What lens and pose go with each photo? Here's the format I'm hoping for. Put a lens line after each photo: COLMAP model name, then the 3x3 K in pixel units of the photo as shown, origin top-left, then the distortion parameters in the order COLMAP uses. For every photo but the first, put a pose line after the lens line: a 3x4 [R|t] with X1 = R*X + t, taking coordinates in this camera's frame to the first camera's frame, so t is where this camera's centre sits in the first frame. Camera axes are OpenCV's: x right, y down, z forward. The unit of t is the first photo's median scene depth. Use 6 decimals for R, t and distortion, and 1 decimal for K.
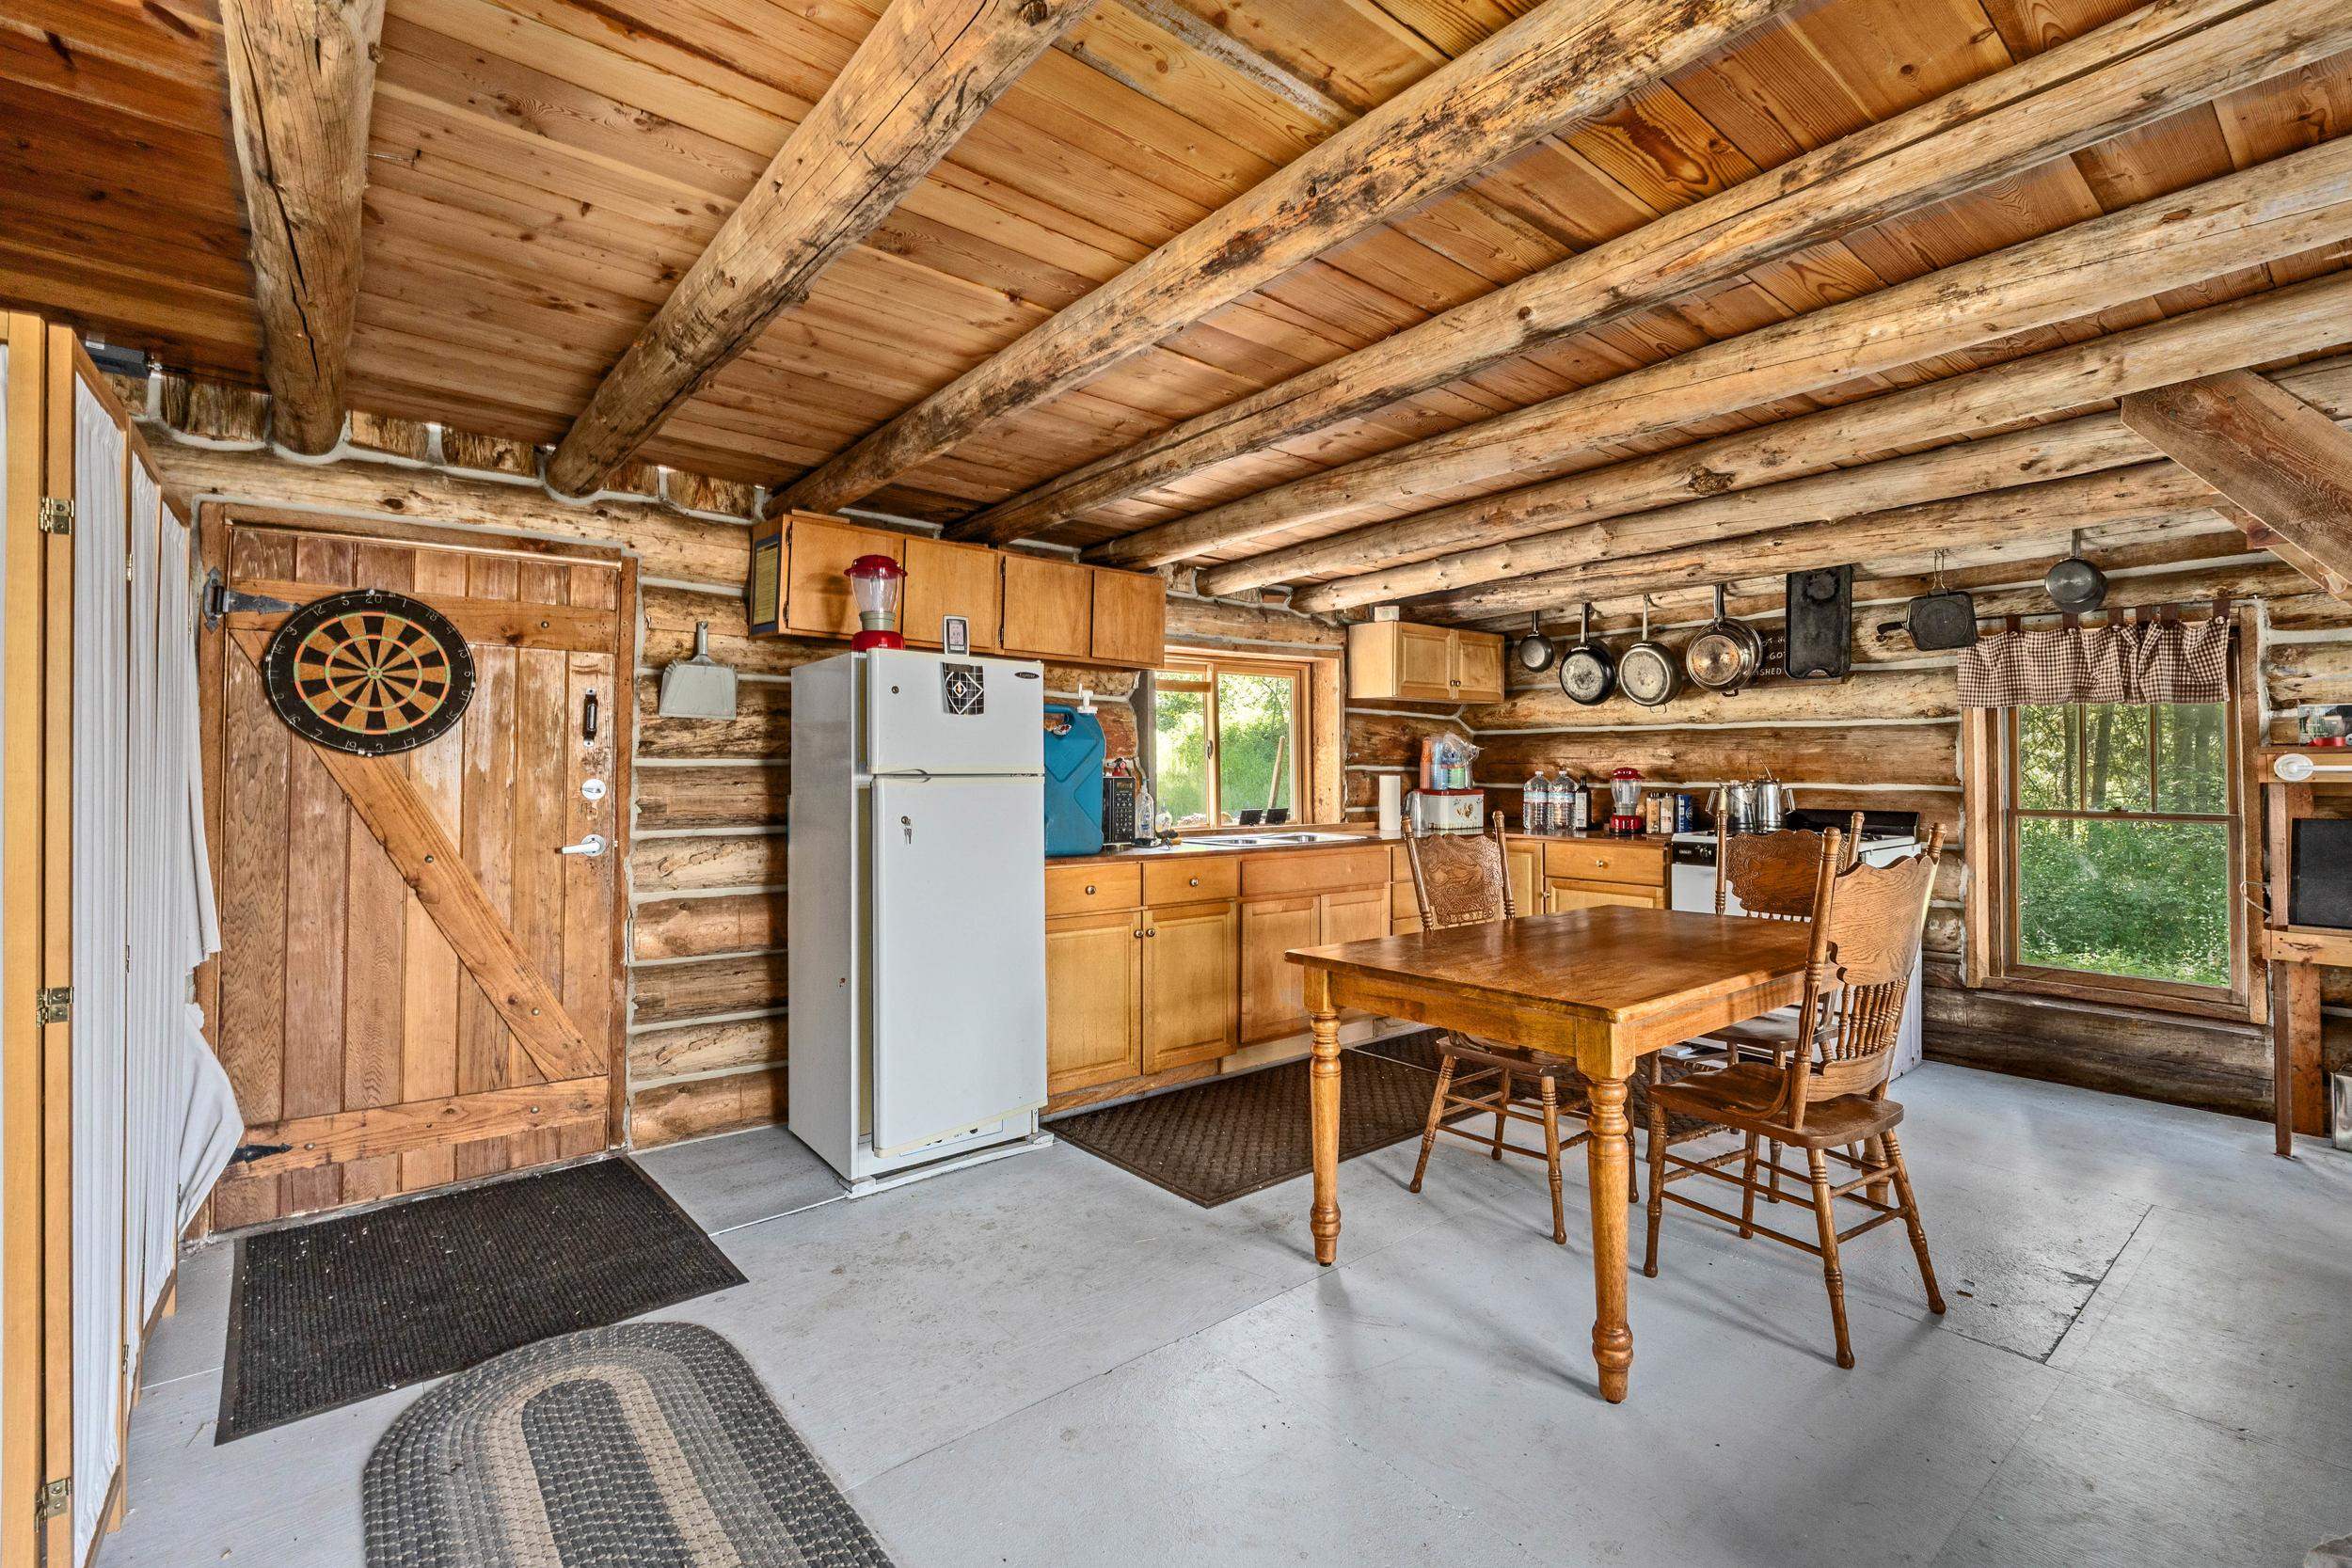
lens RADIAL K [[1025.6, 0, 1178.5], [0, 1025.6, 754.1], [0, 0, 1]] dist [-0.012445, -0.000289]
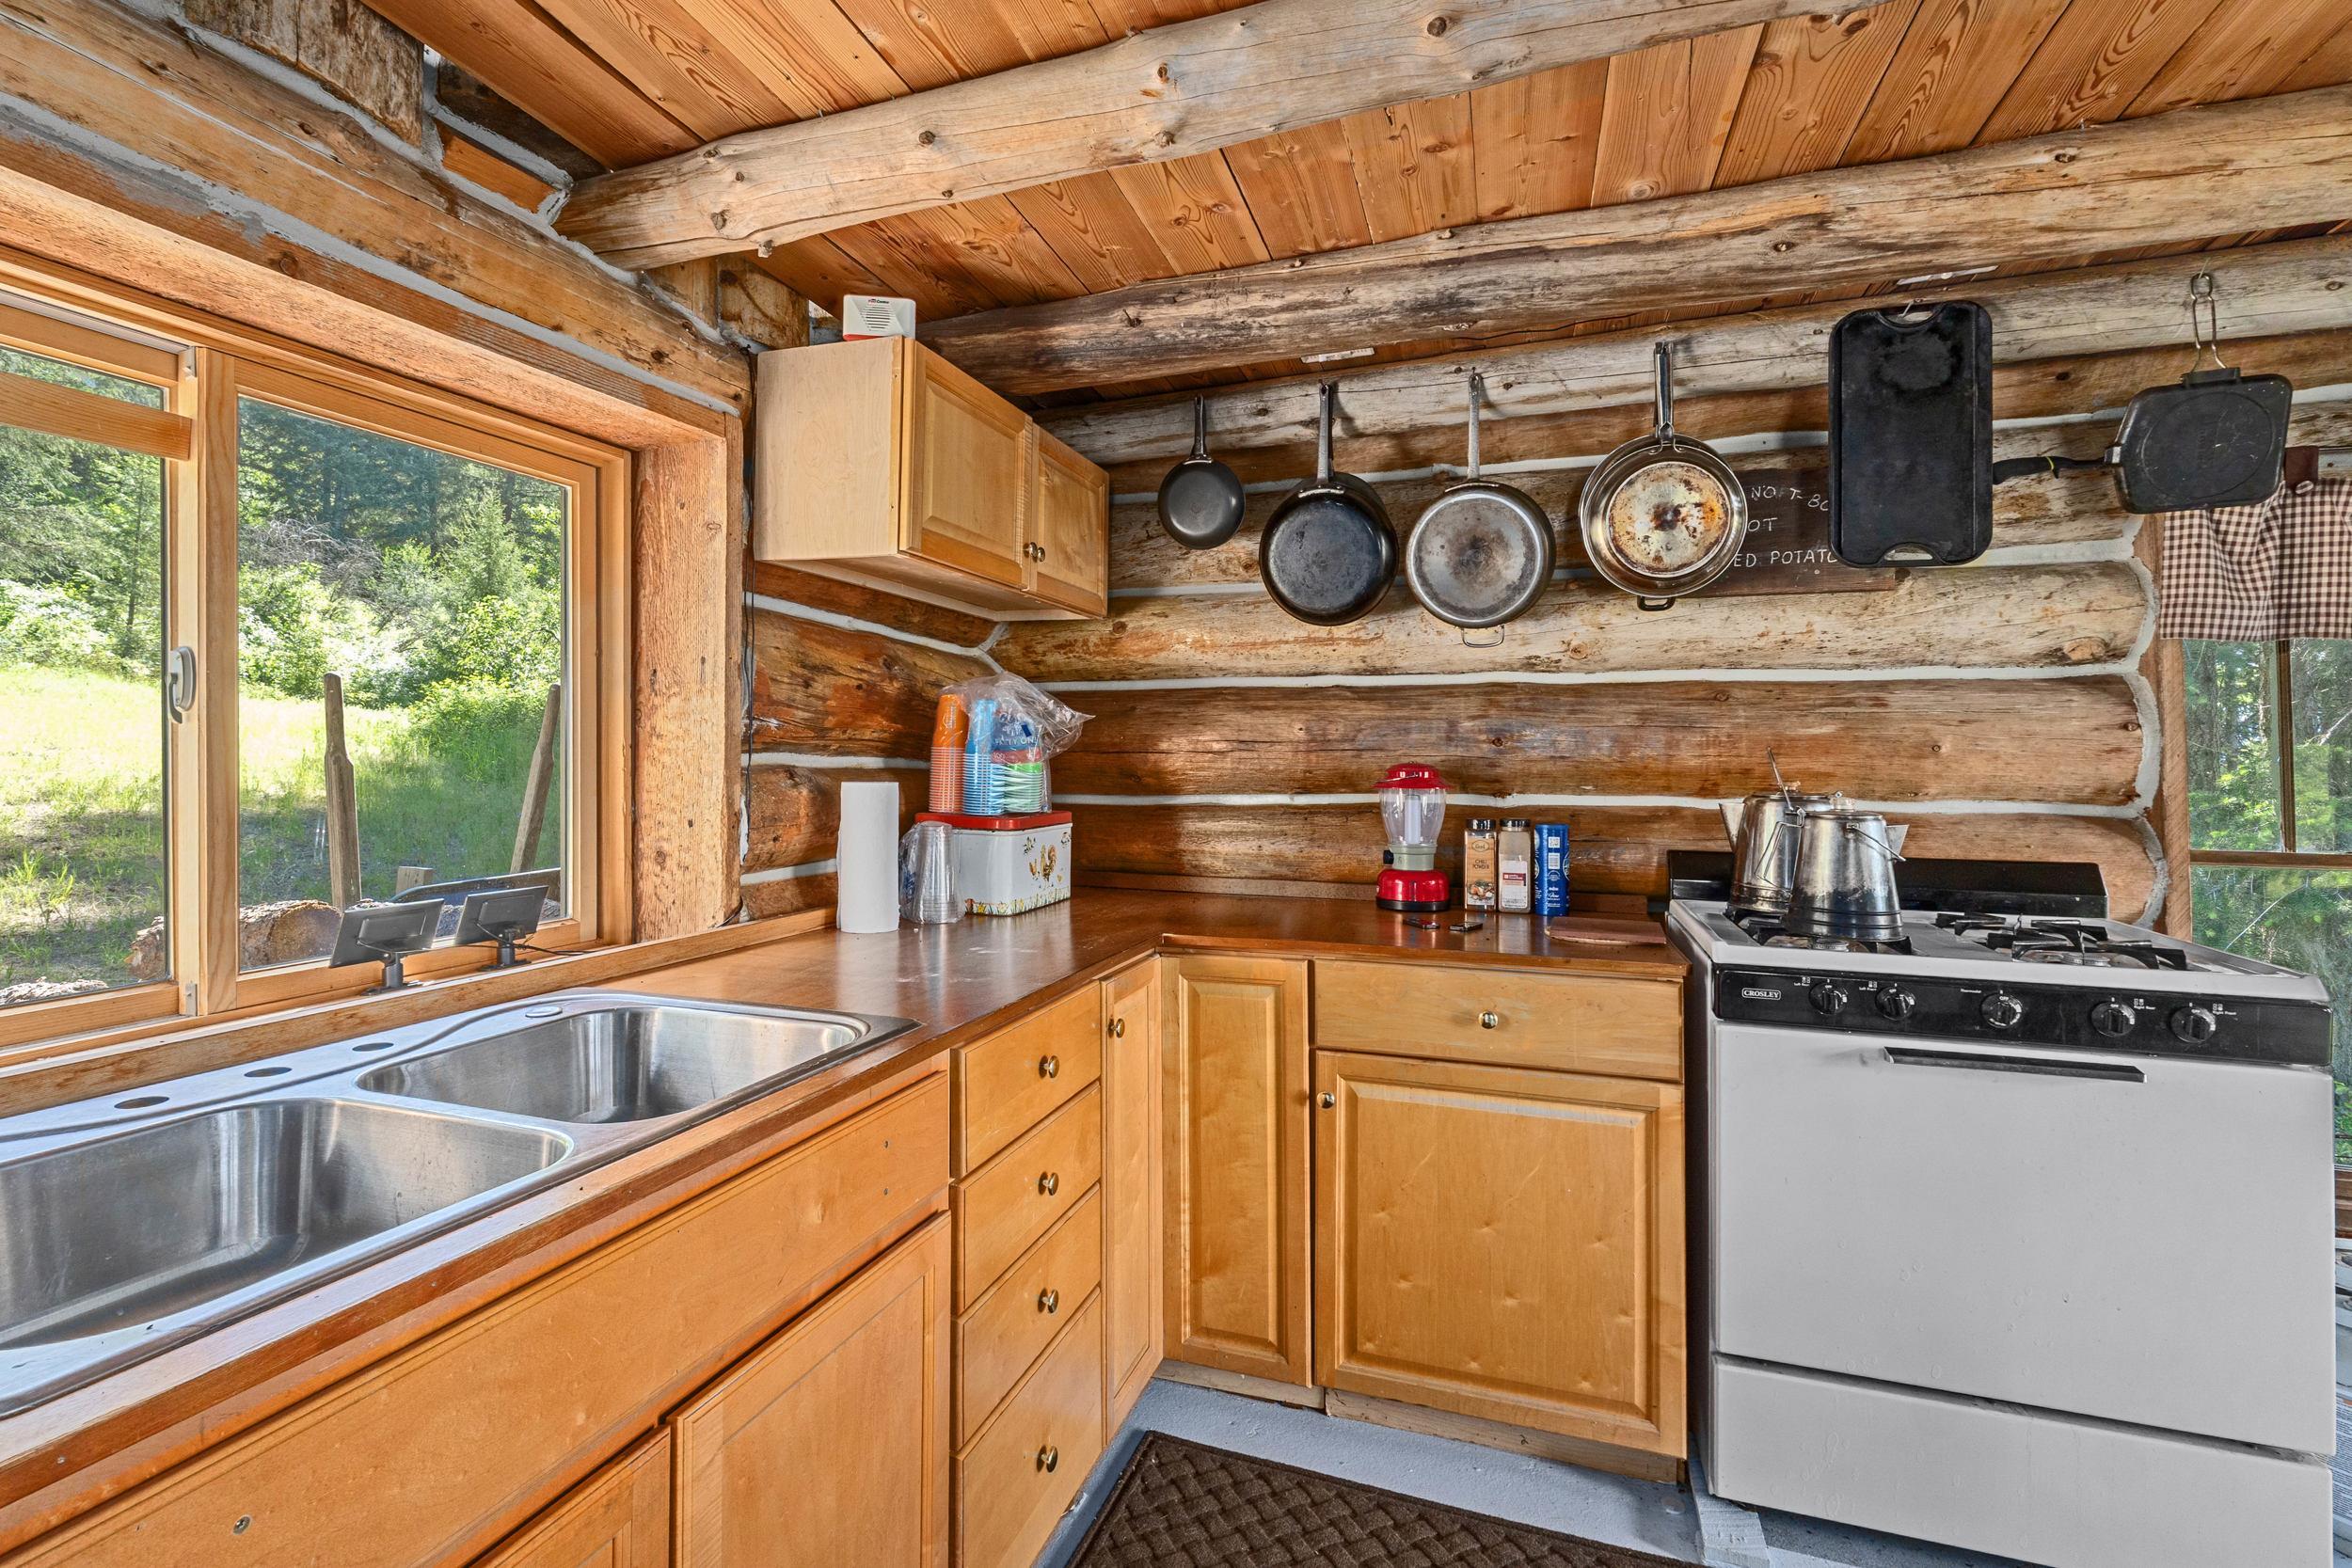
lens RADIAL K [[1025.6, 0, 1178.5], [0, 1025.6, 754.1], [0, 0, 1]] dist [-0.012445, -0.000289]
pose [[0.818085, 0.009862, 0.575013, 0.087053], [-0.013792, 0.999902, 0.002474, 0.008864], [-0.574933, -0.009954, 0.818140, 0.647975]]
